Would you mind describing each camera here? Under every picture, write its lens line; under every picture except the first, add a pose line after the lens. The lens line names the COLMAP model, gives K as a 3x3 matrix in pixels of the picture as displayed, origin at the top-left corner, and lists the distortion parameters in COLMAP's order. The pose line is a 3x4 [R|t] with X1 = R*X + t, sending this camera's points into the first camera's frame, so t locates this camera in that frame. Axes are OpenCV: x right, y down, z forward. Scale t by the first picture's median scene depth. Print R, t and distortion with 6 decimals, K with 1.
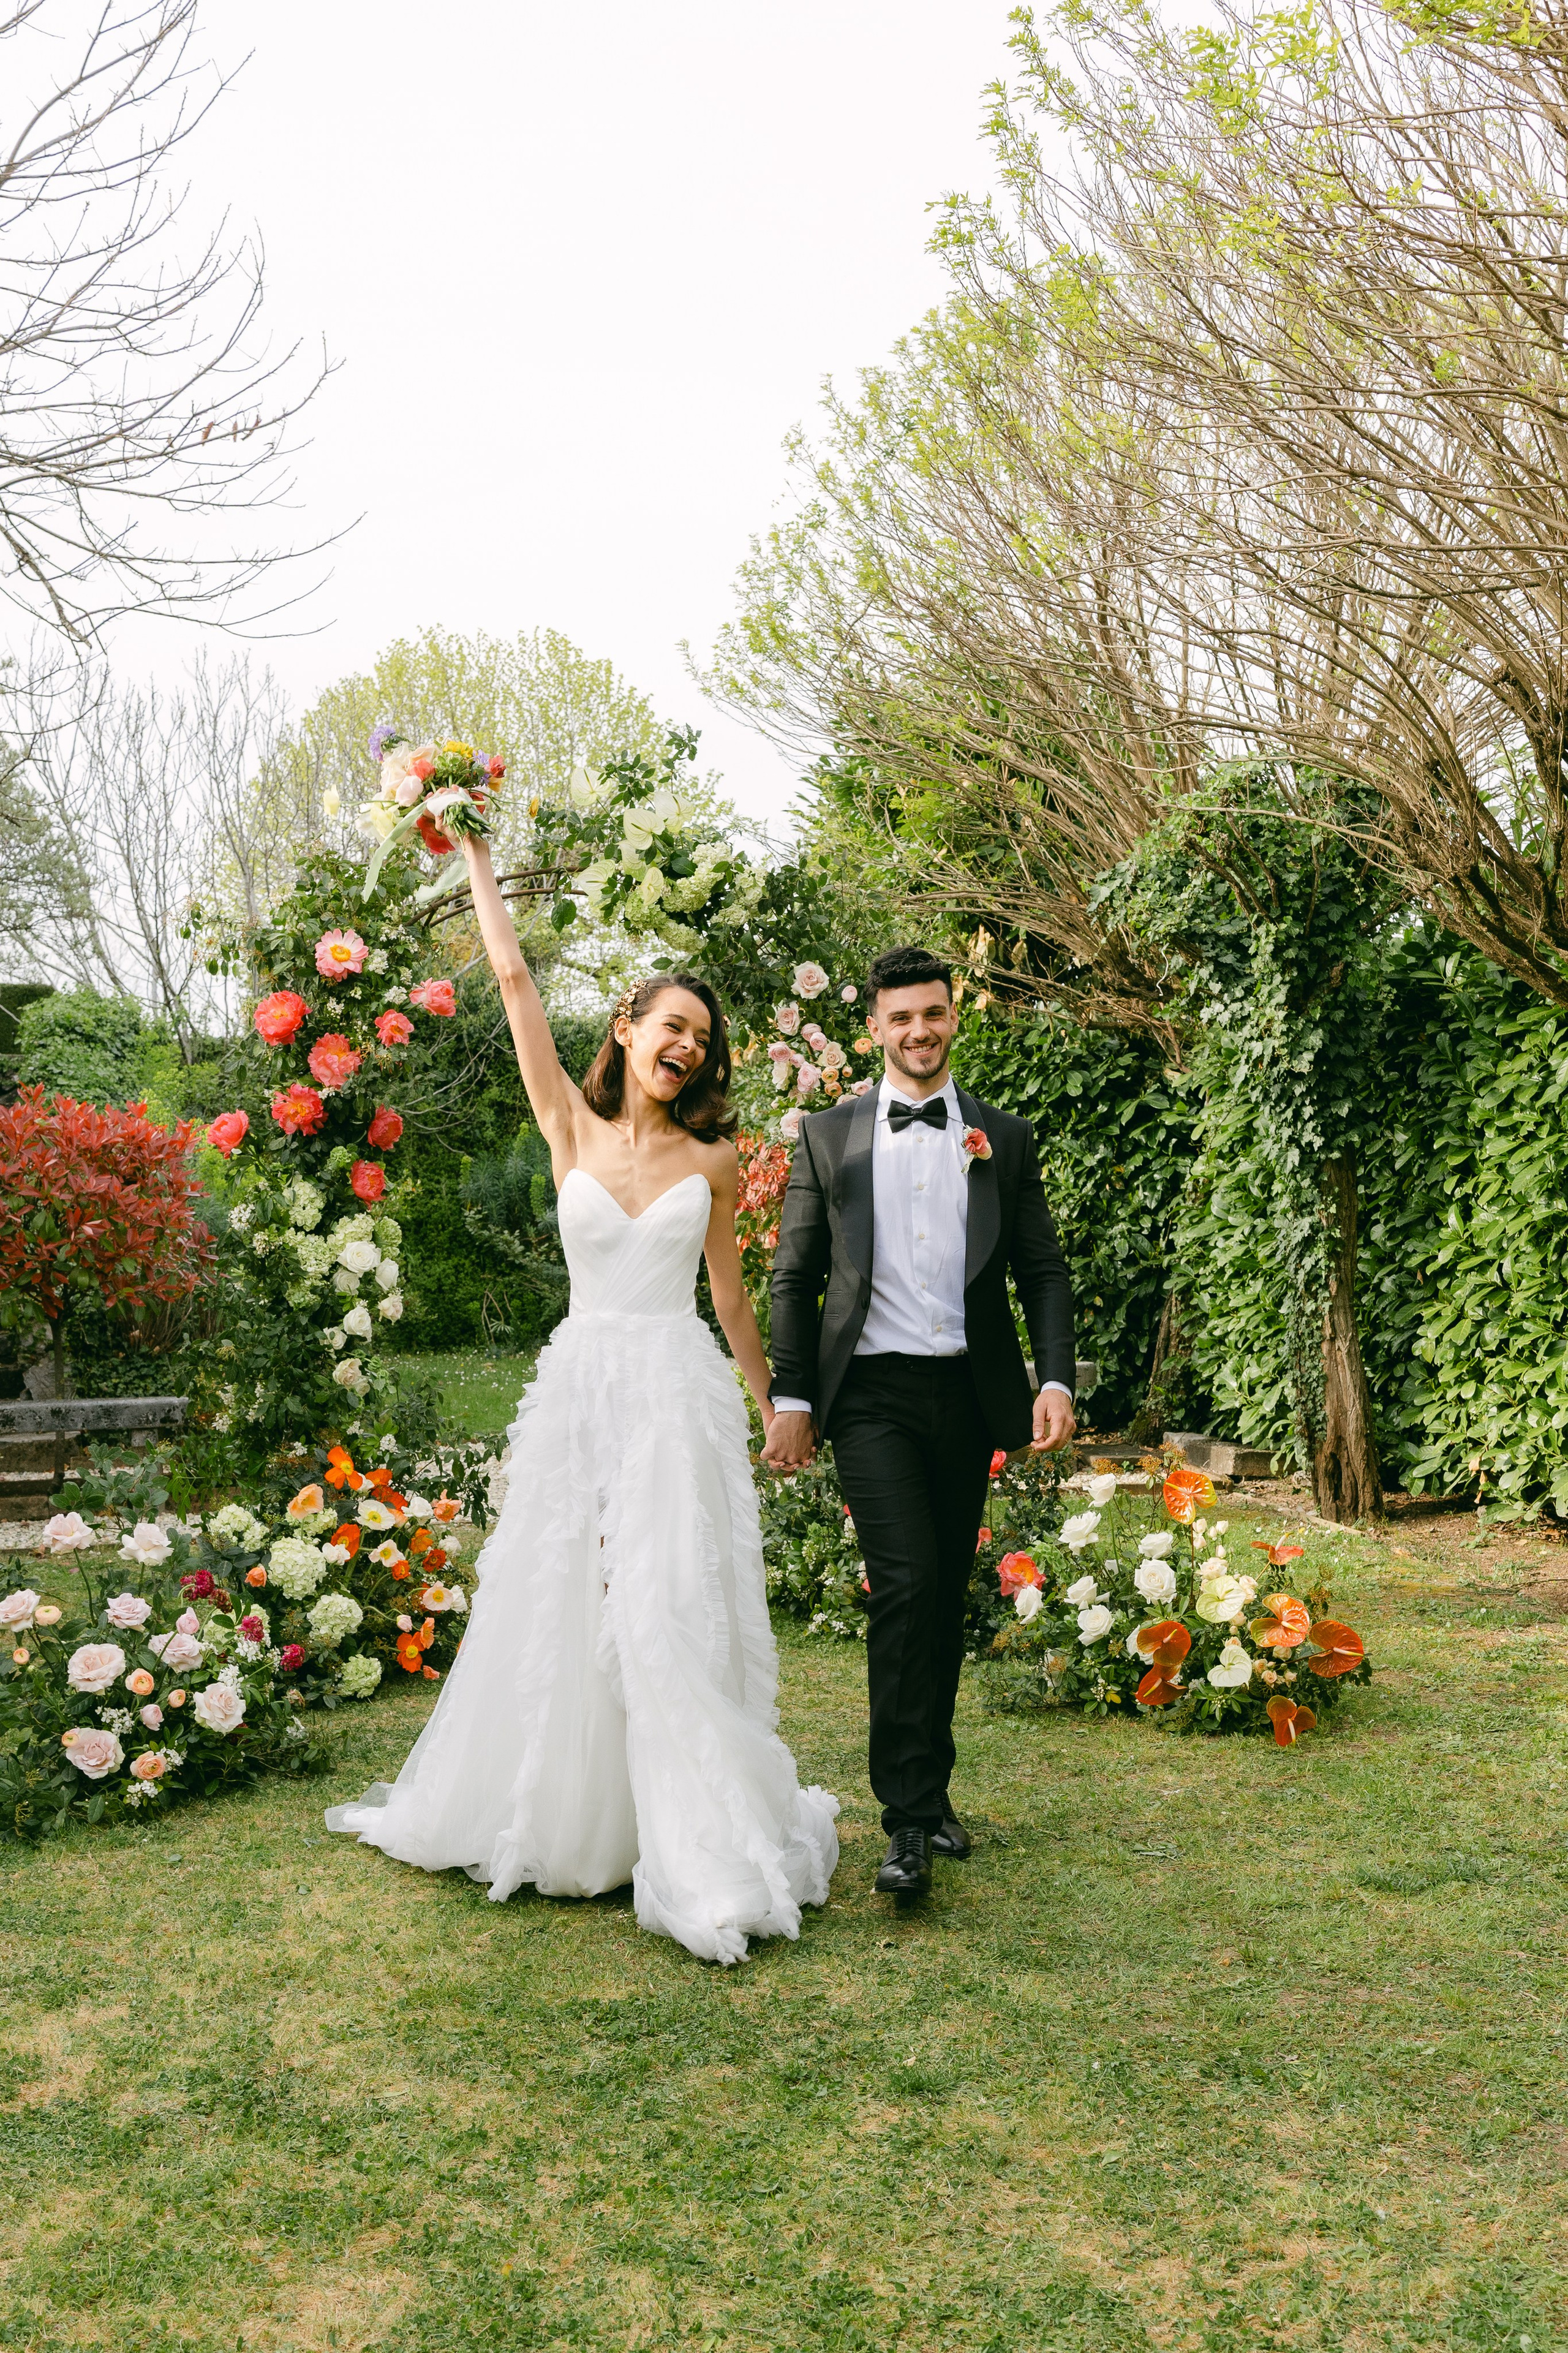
lens RADIAL K [[2536.7, 0, 882.3], [0, 2536.7, 1324.9], [0, 0, 1]] dist [0.015010, -0.026704]
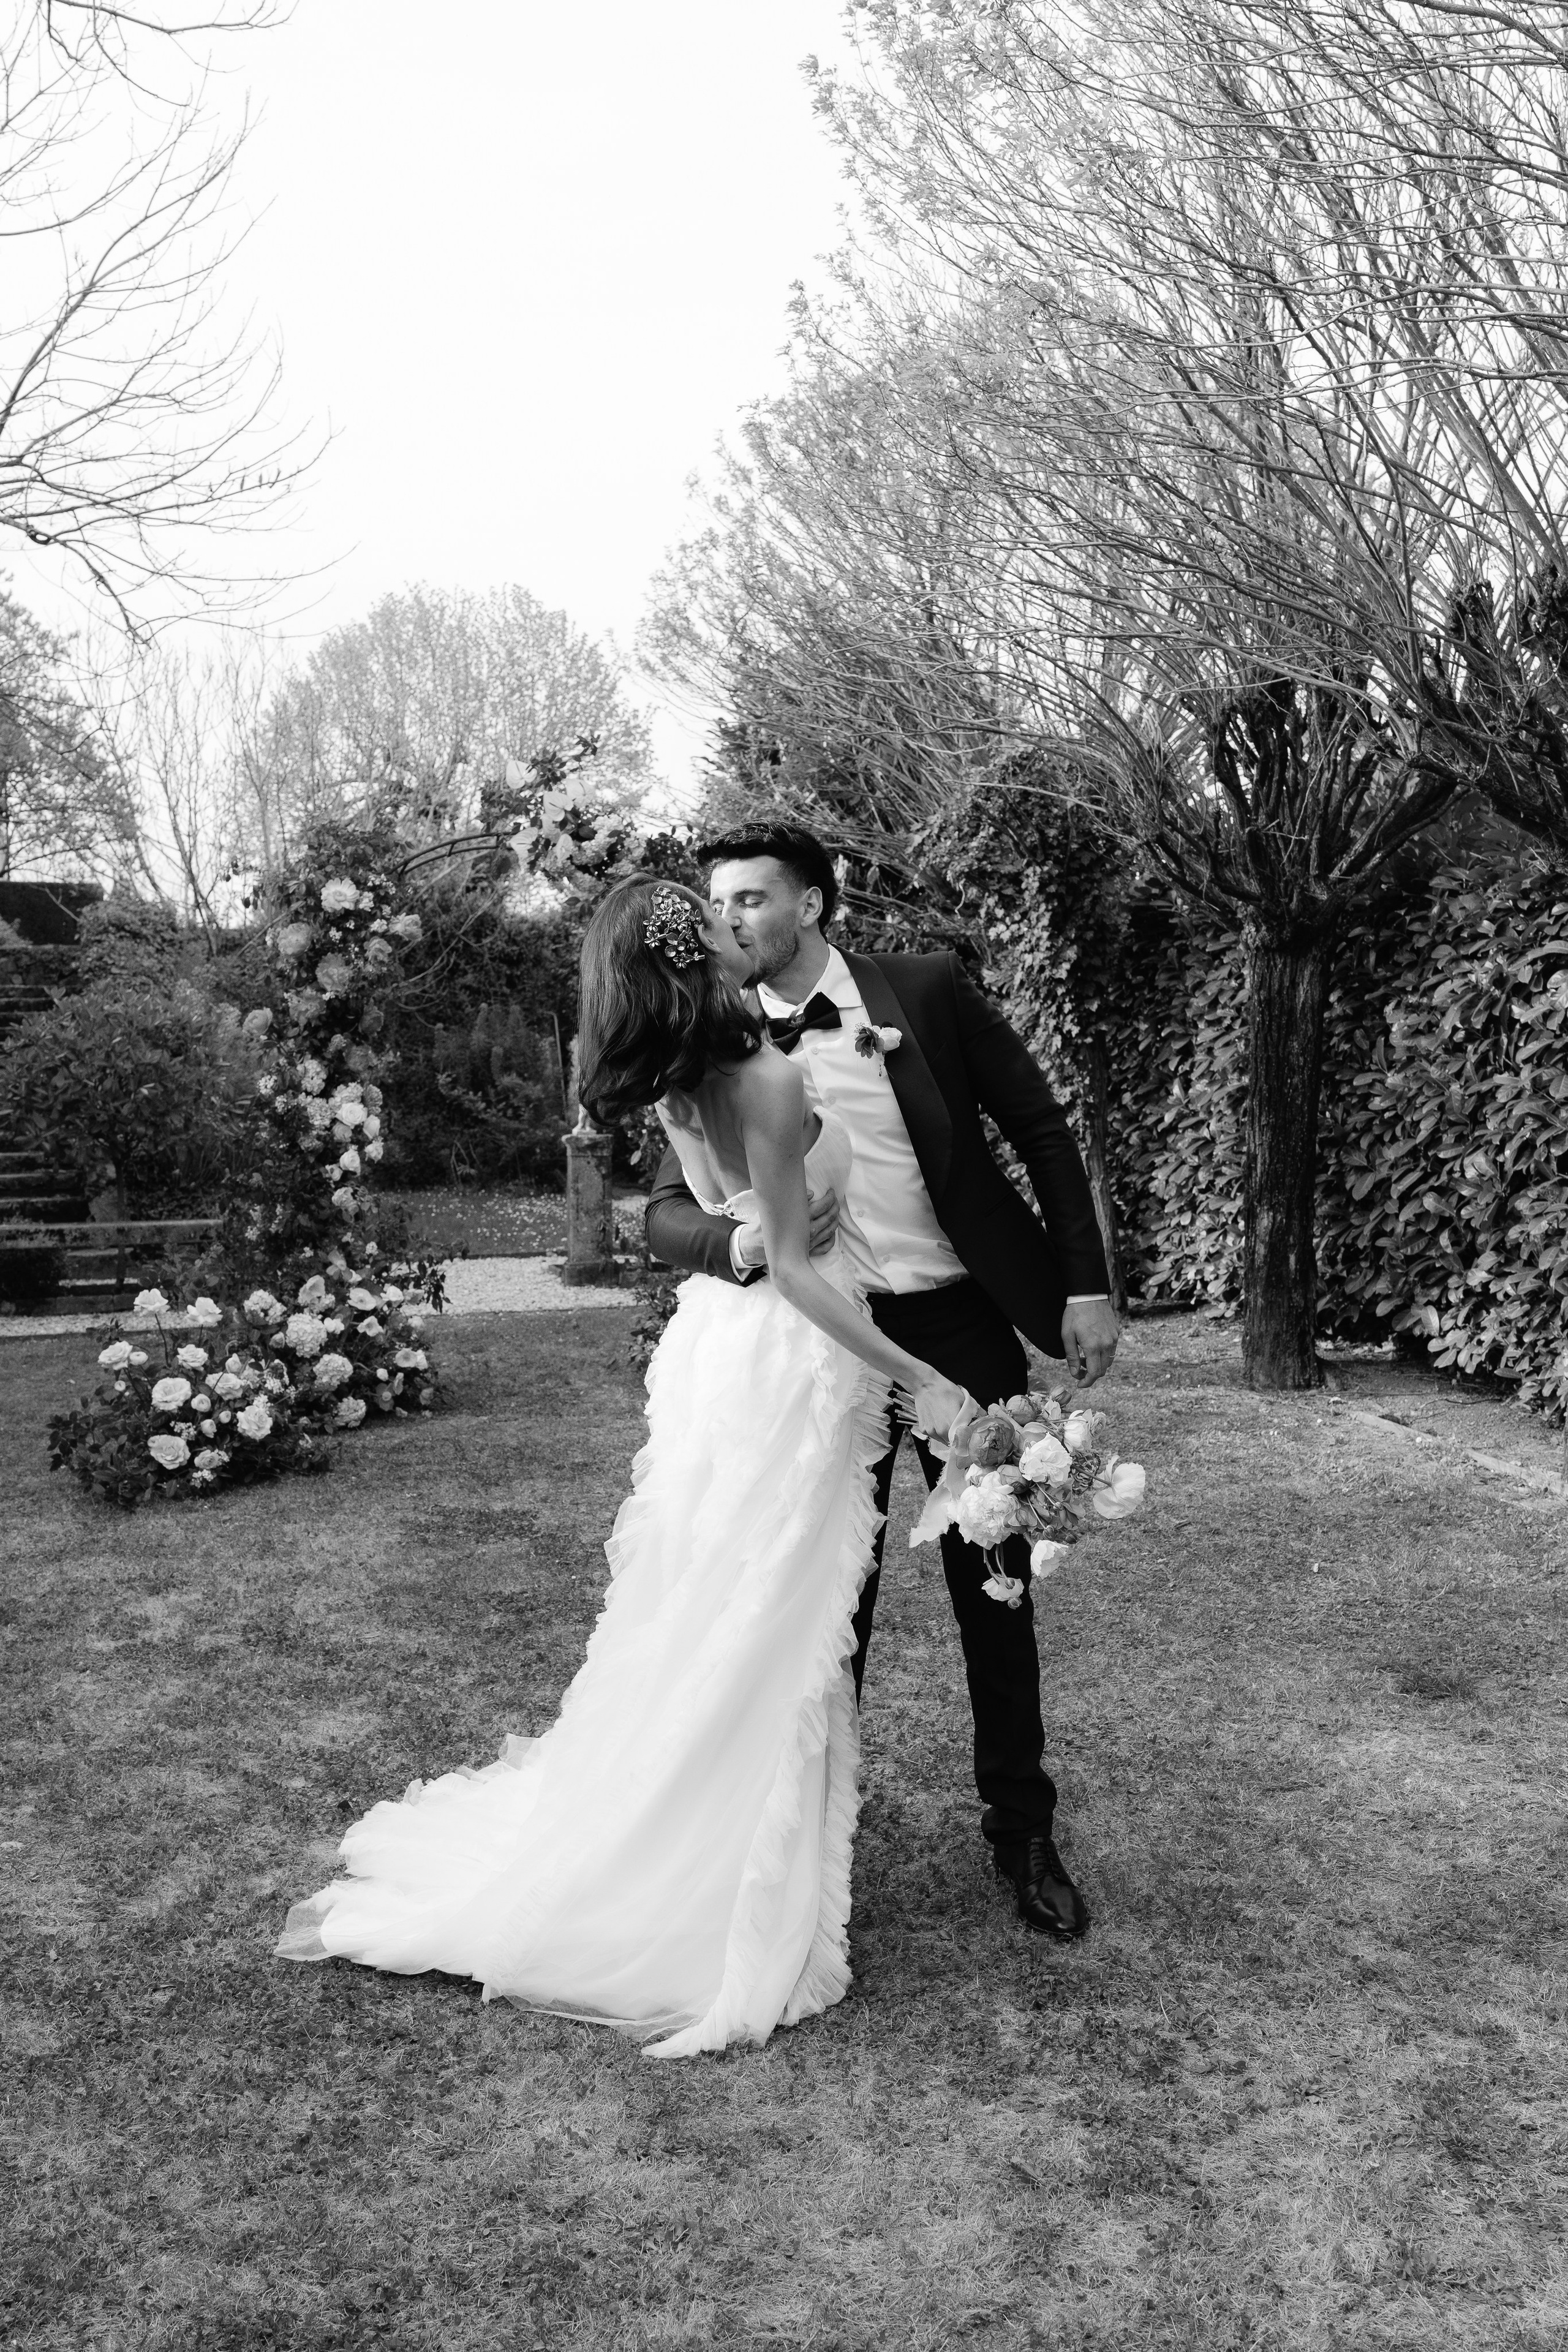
lens RADIAL K [[2228.8, 0, 784.0], [0, 2228.8, 1176.0], [0, 0, 1]] dist [0.011815, -0.016074]
pose [[0.999916, 0.005688, -0.011688, 0.043841], [-0.005671, 0.999983, 0.001420, 0.003884], [0.011695, -0.001353, 0.999931, -0.211849]]
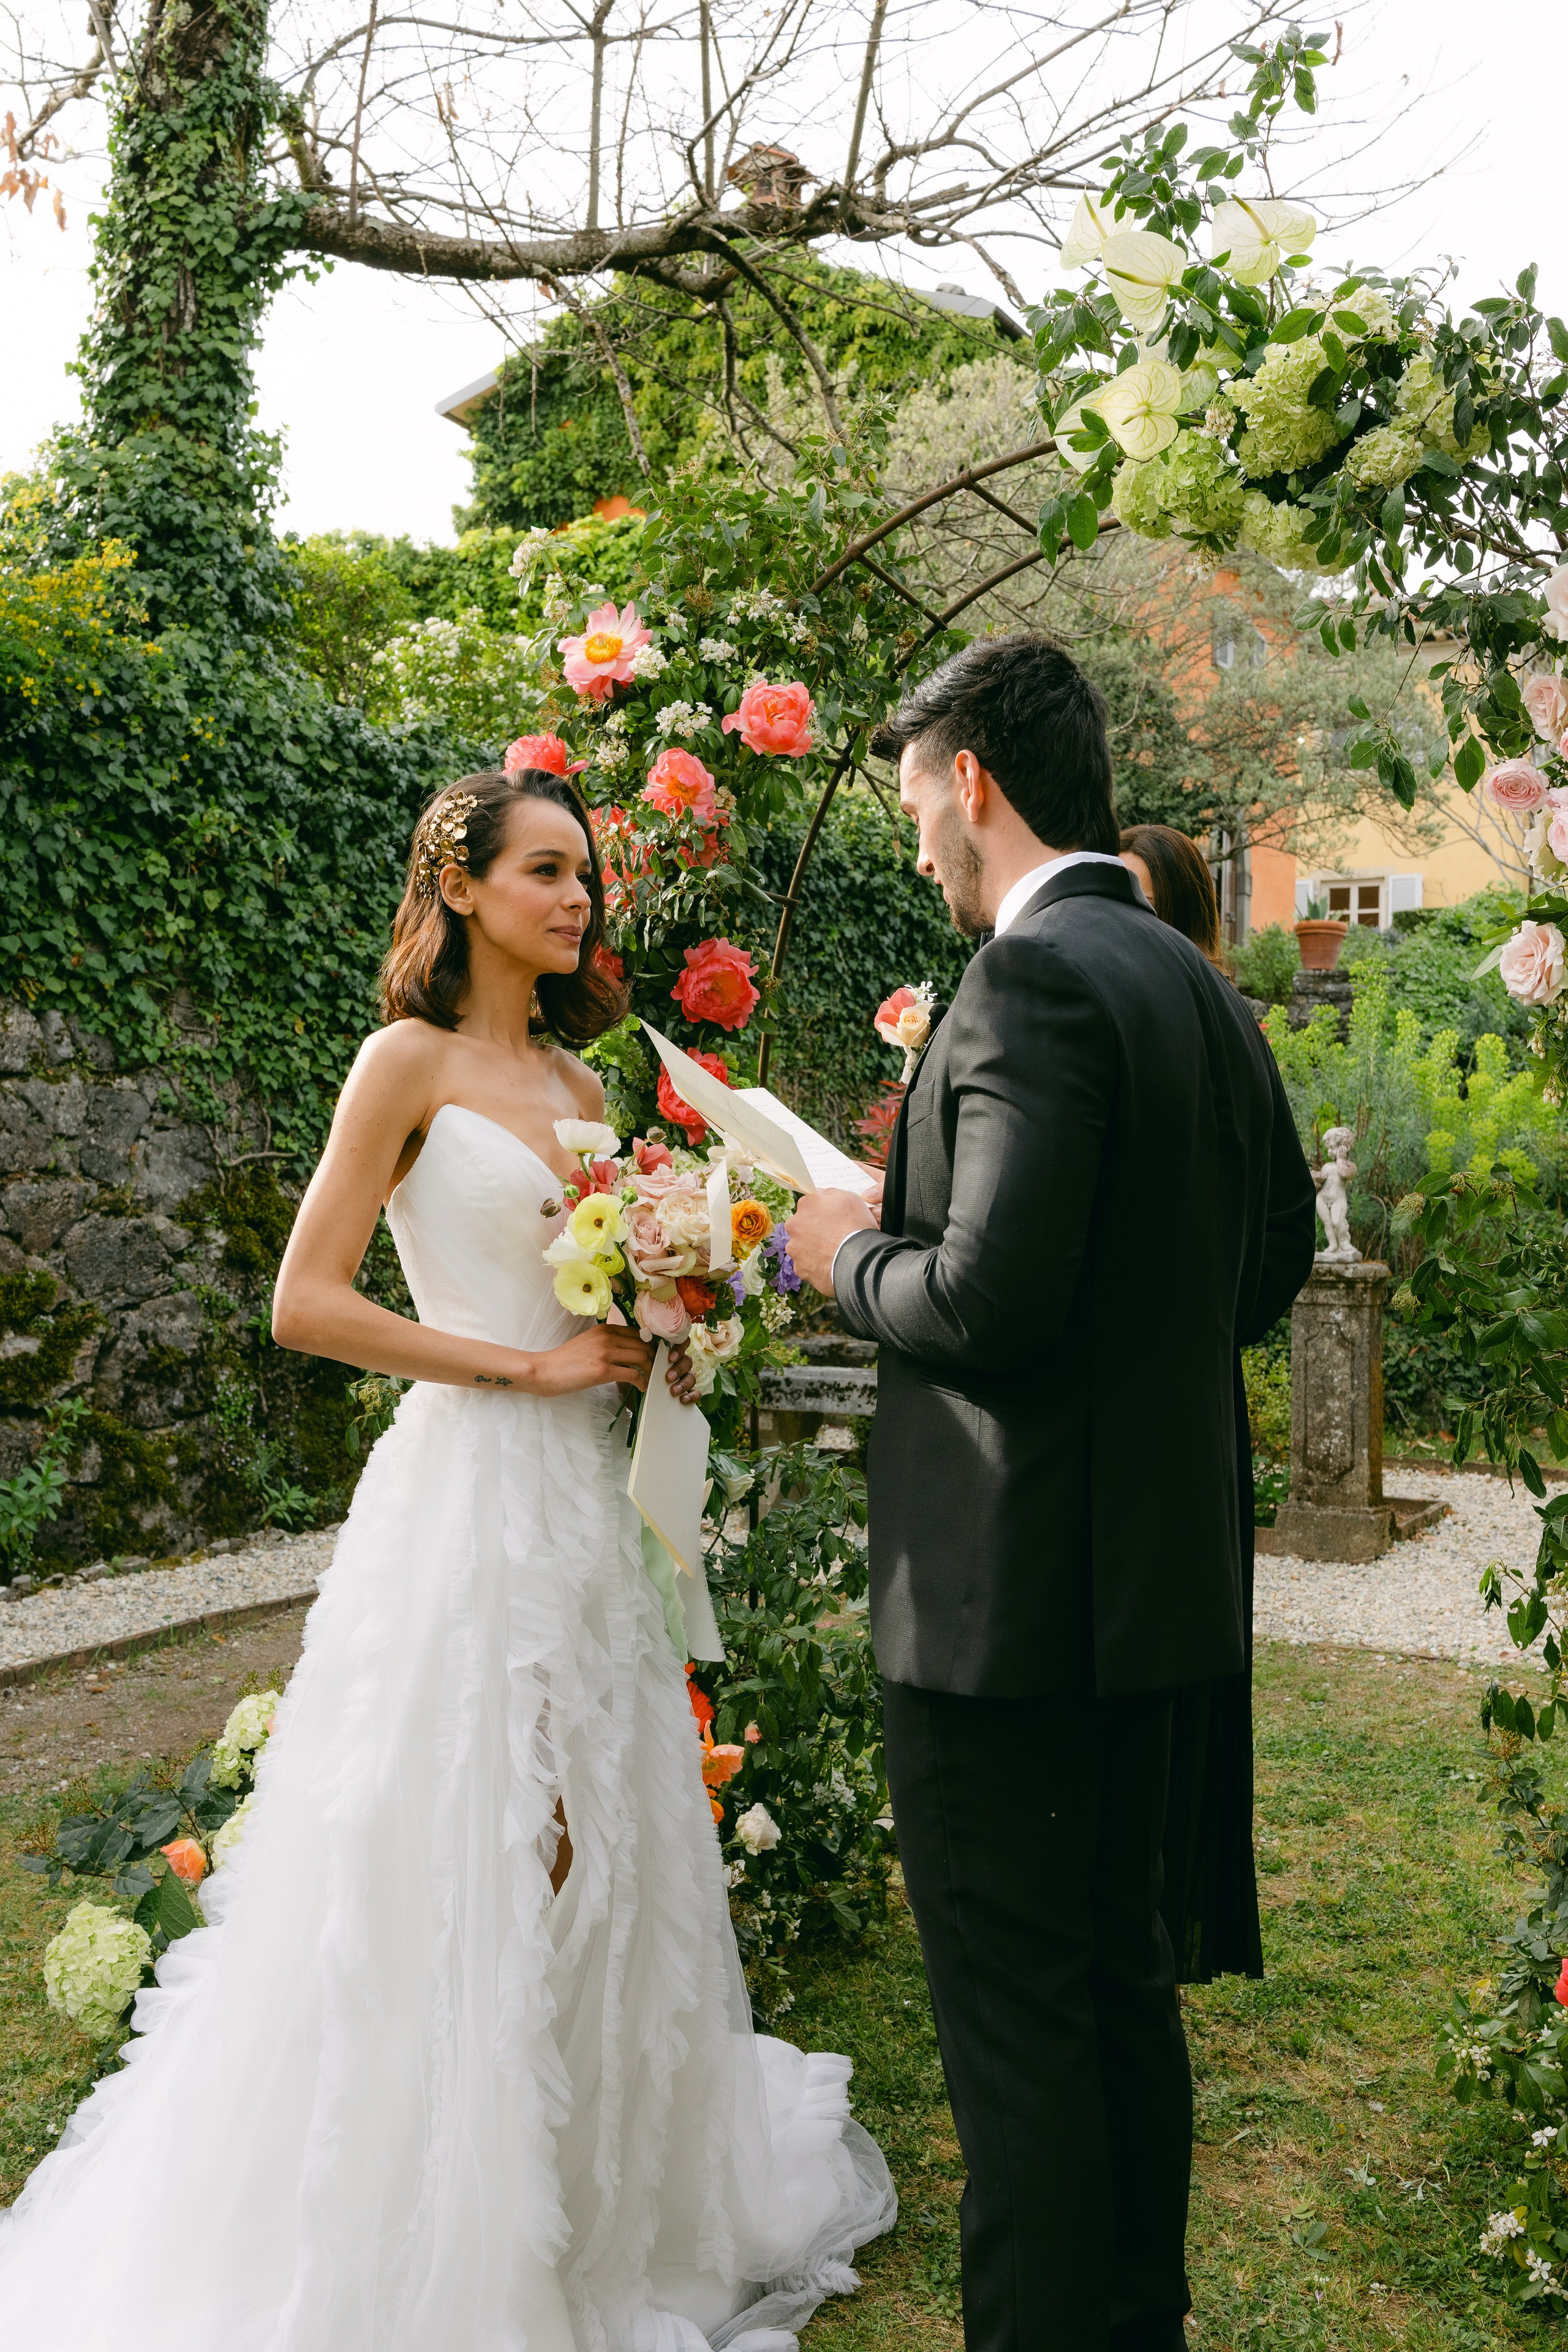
lens RADIAL K [[2228.8, 0, 784.0], [0, 2228.8, 1176.0], [0, 0, 1]] dist [0.011815, -0.016074]
pose [[0.720365, 0.038168, -0.692544, 0.128130], [-0.055453, 0.998458, -0.002653, -0.038095], [0.691375, 0.040315, 0.721371, 0.676795]]
